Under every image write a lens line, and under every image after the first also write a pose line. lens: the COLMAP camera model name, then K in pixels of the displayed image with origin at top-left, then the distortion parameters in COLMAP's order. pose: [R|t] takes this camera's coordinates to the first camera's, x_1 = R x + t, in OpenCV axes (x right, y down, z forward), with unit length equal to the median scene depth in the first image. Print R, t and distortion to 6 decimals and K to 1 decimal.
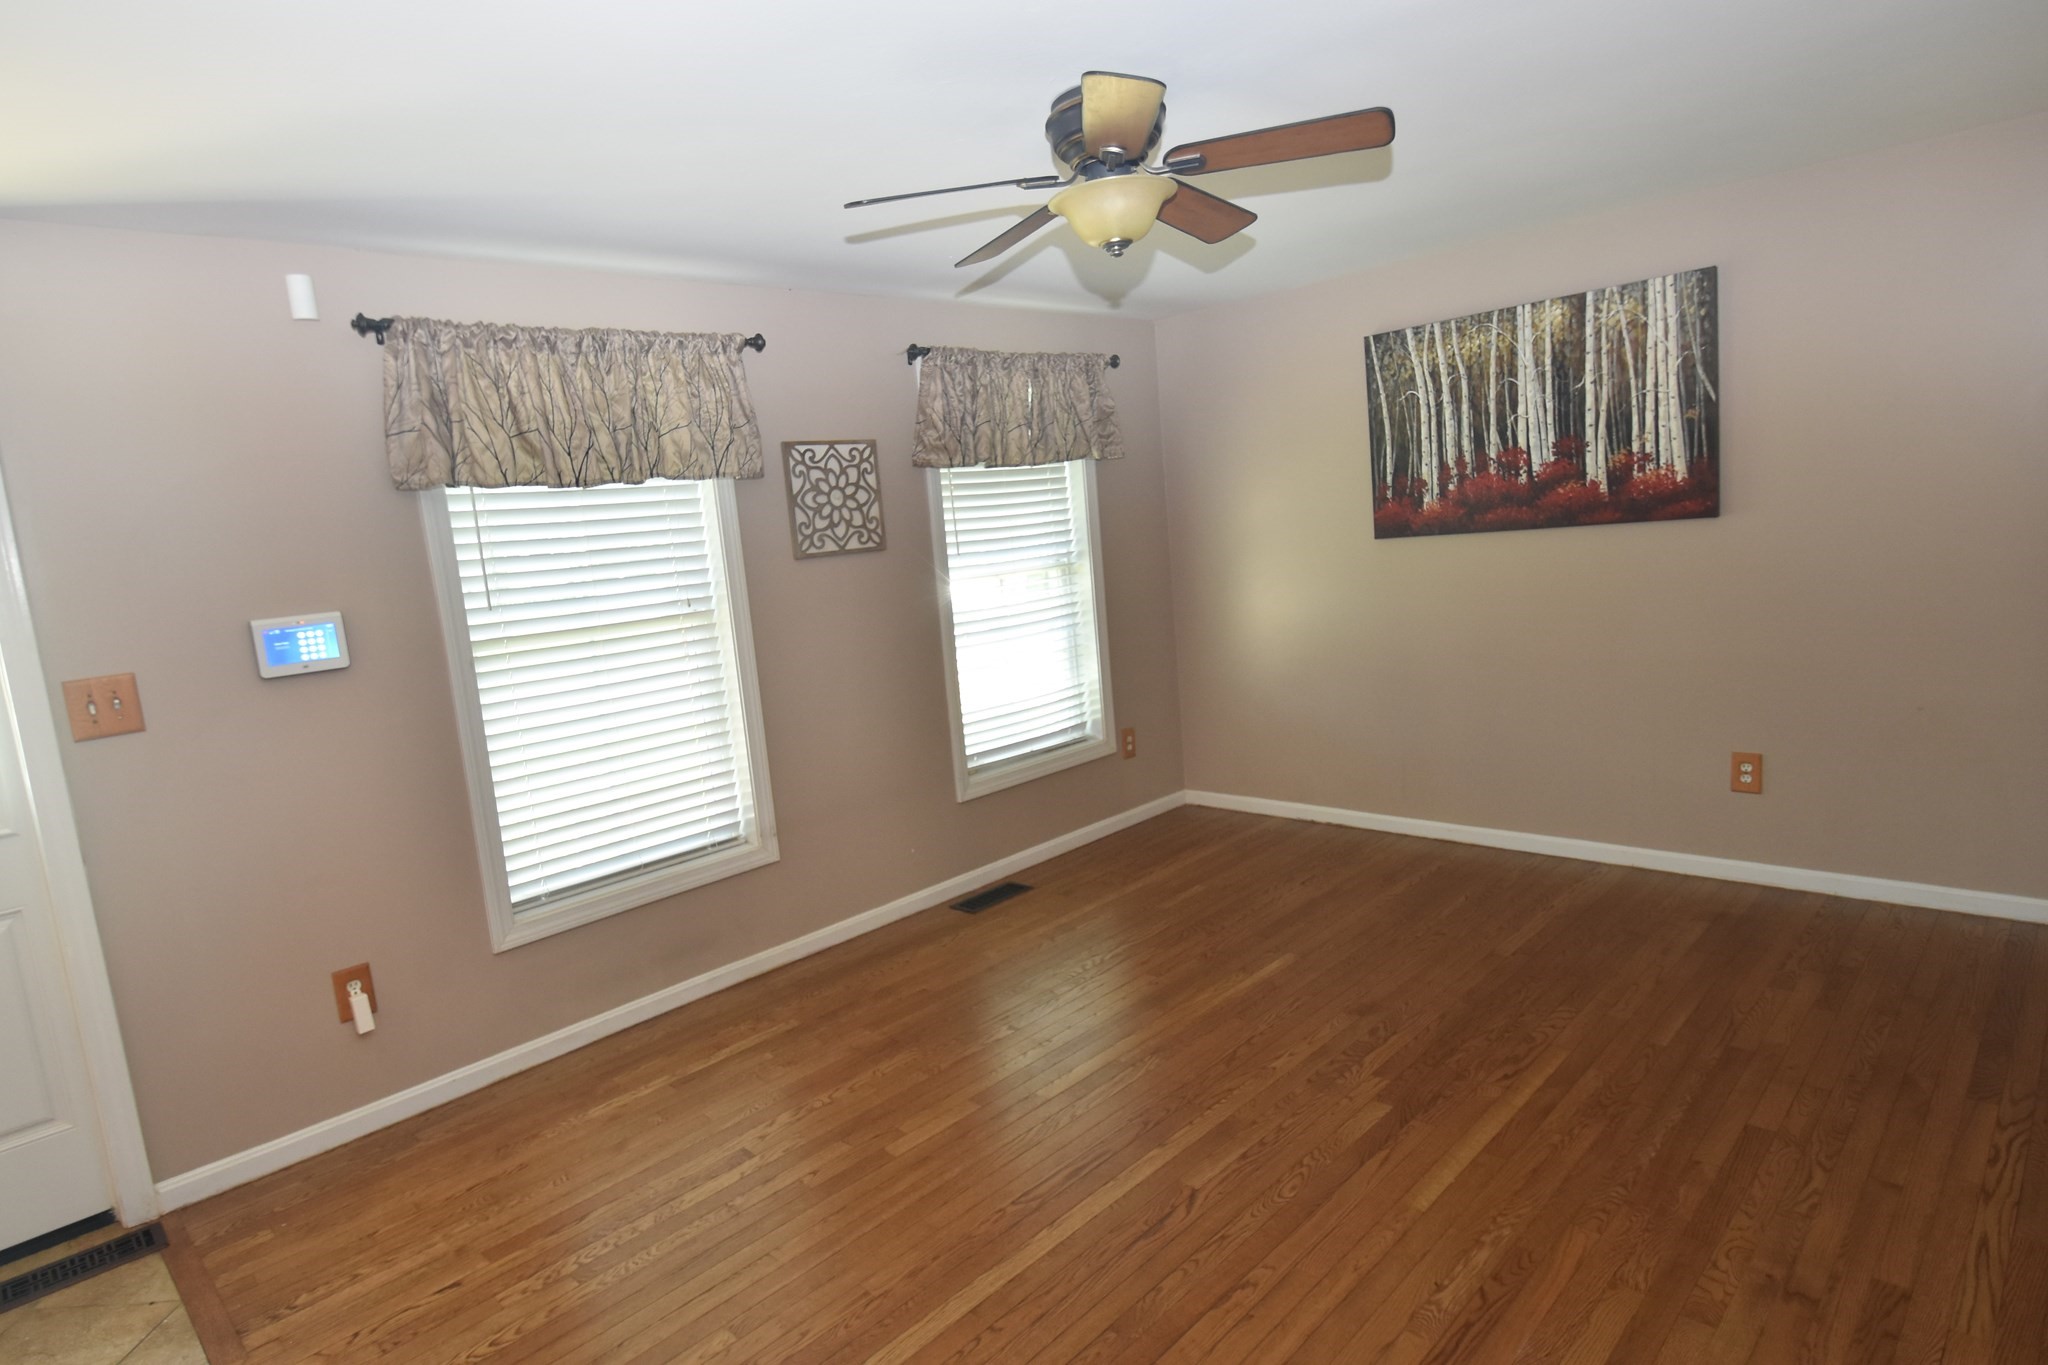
lens RADIAL K [[1114.4, 0, 985.5], [0, 1114.4, 684.1], [0, 0, 1]] dist [0.014691, -0.014958]
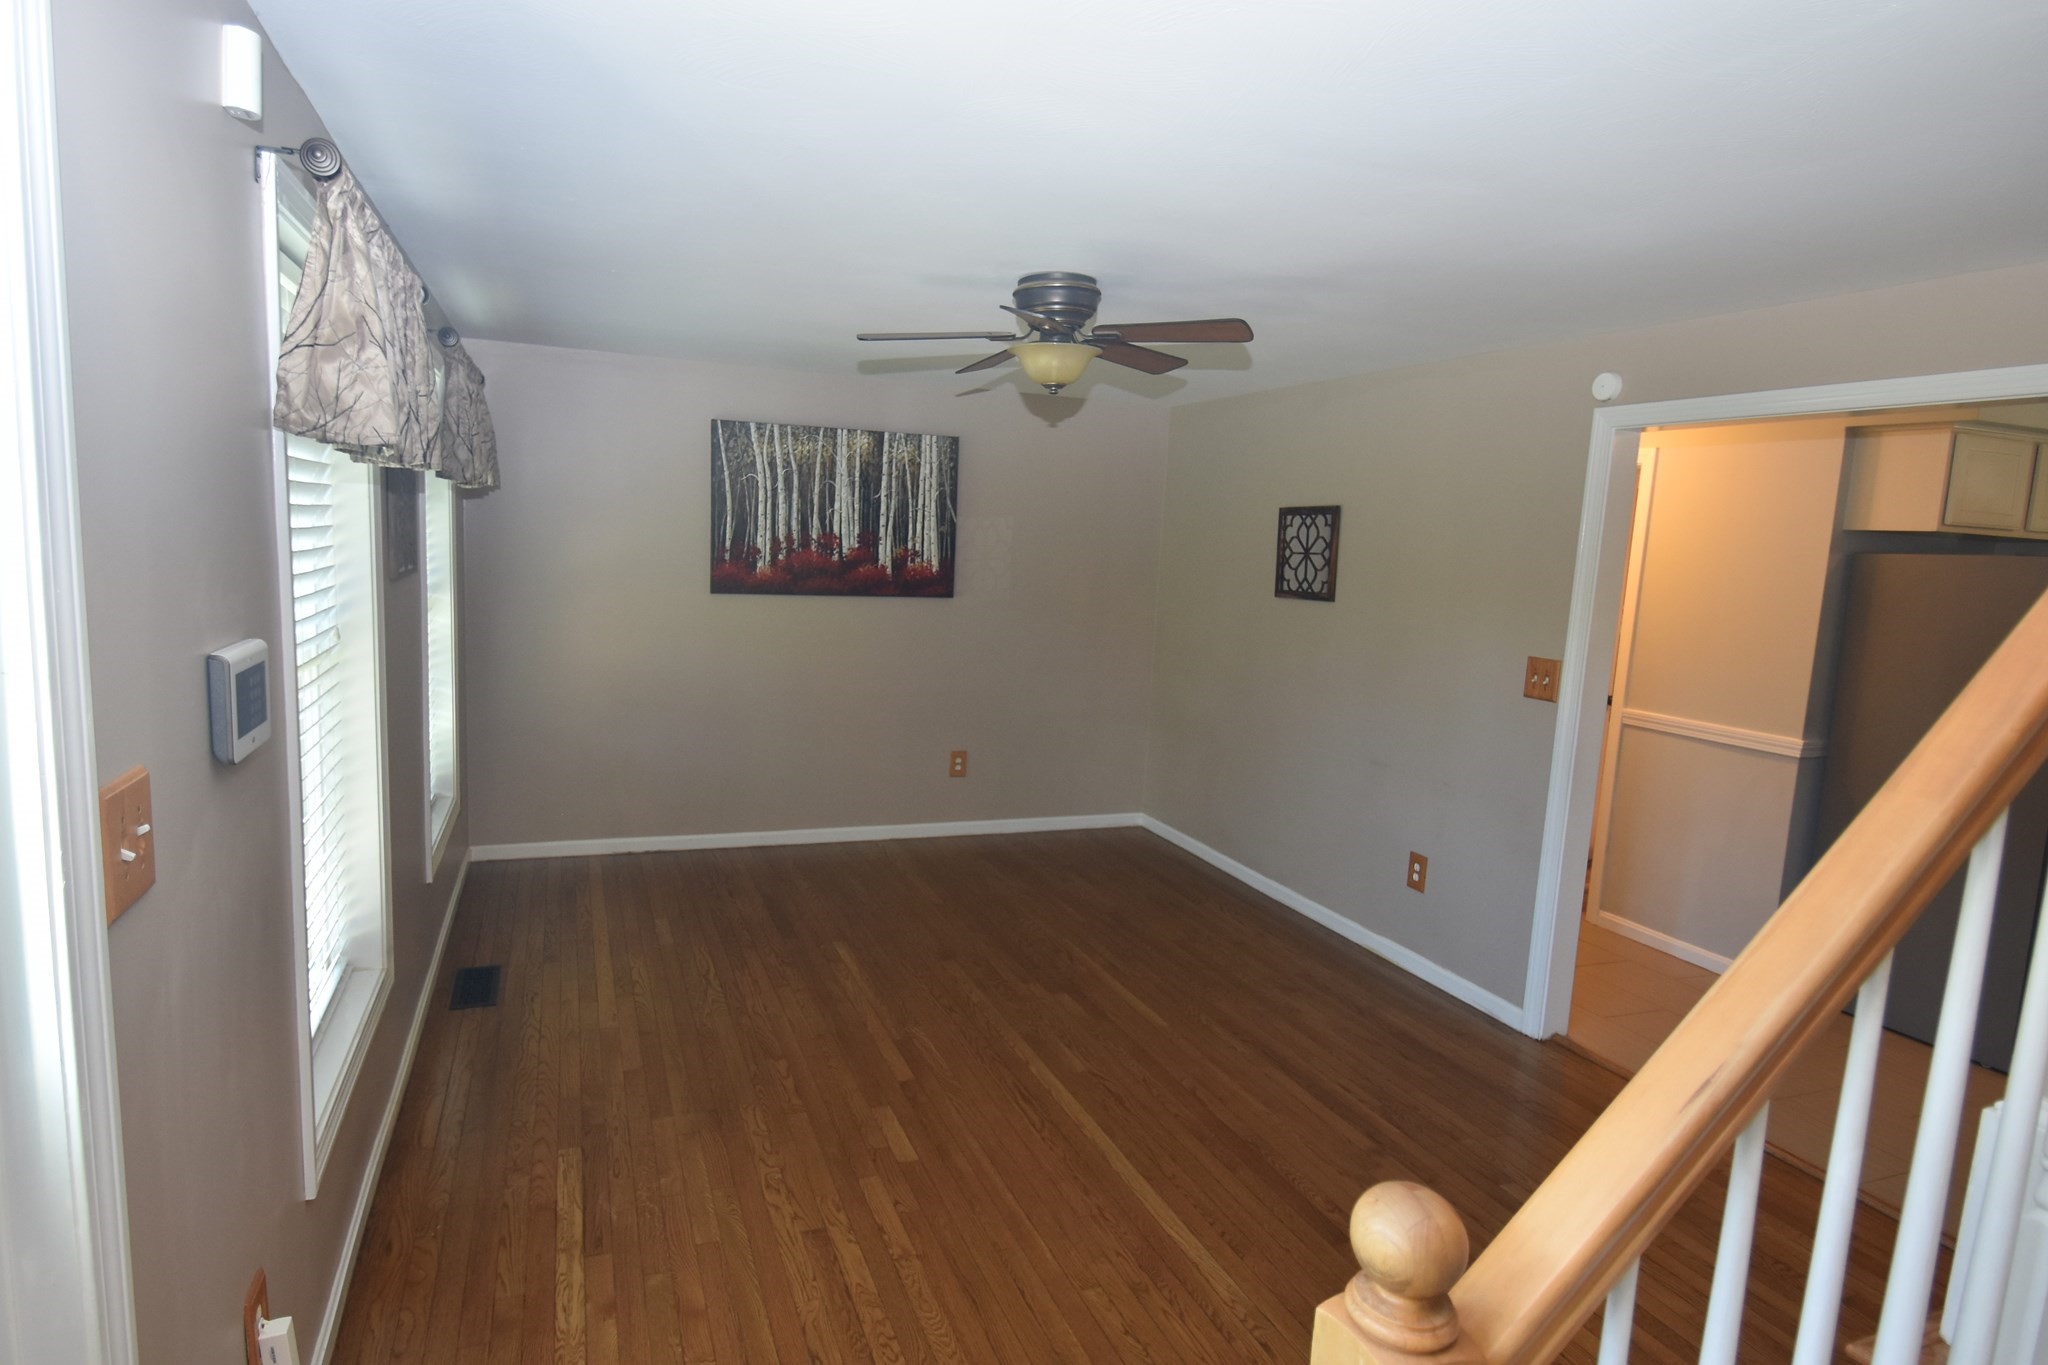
lens RADIAL K [[1114.4, 0, 993.7], [0, 1114.4, 682.5], [0, 0, 1]] dist [0.014691, -0.014958]
pose [[0.400410, -0.009790, 0.916284, -0.683219], [0.050058, 0.998683, -0.011205, -0.012280], [-0.914968, 0.050354, 0.400373, 0.320690]]
